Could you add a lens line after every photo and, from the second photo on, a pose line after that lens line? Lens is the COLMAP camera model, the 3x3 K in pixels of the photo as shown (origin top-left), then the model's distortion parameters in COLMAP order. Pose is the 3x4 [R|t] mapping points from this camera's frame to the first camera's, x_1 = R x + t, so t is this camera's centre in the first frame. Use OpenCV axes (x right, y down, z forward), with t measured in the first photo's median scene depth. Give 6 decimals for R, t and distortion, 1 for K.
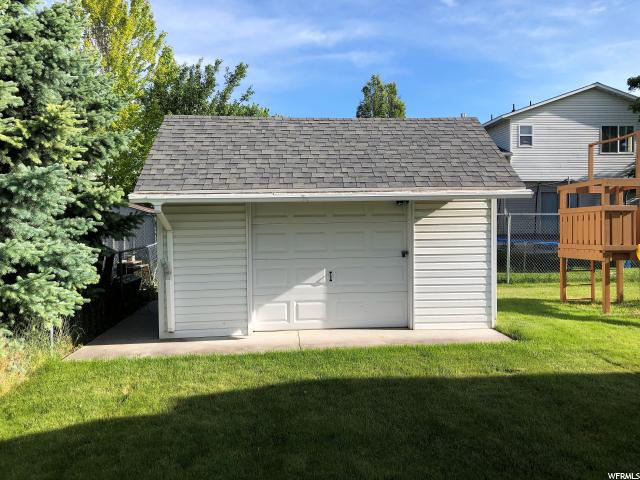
lens RADIAL K [[527.9, 0, 319.9], [0, 527.9, 234.7], [0, 0, 1]] dist [0.090878, -0.098695]
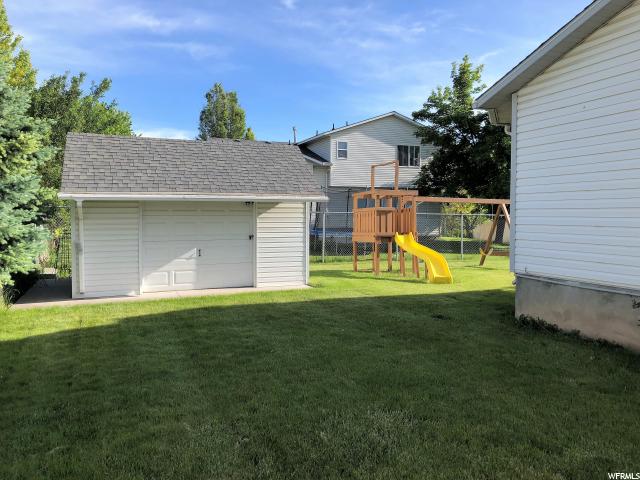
lens RADIAL K [[527.9, 0, 319.9], [0, 527.9, 234.7], [0, 0, 1]] dist [0.090878, -0.098695]
pose [[0.954896, 0.001087, 0.296938, -0.098244], [-0.002747, 0.999983, 0.005172, 0.021191], [-0.296927, -0.005754, 0.954883, -0.488071]]
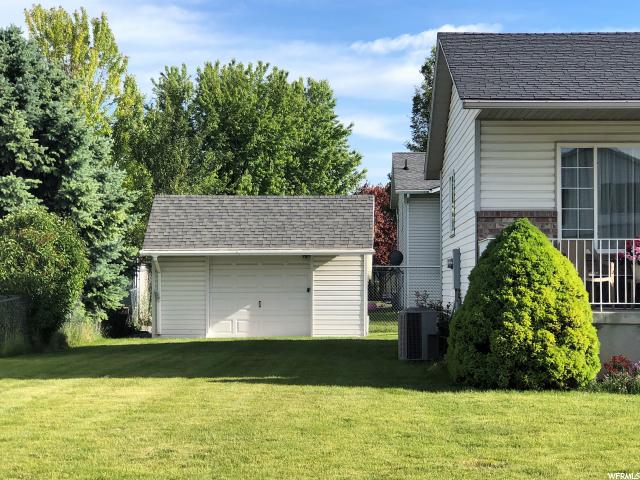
lens RADIAL K [[1459.0, 0, 320.0], [0, 1459.0, 240.0], [0, 0, 1]] dist [-0.350066, 0.003332]
pose [[0.994647, 0.008204, -0.103002, 0.628907], [-0.014308, 0.998175, -0.058663, 0.139325], [0.102333, 0.059823, 0.992950, -3.193985]]
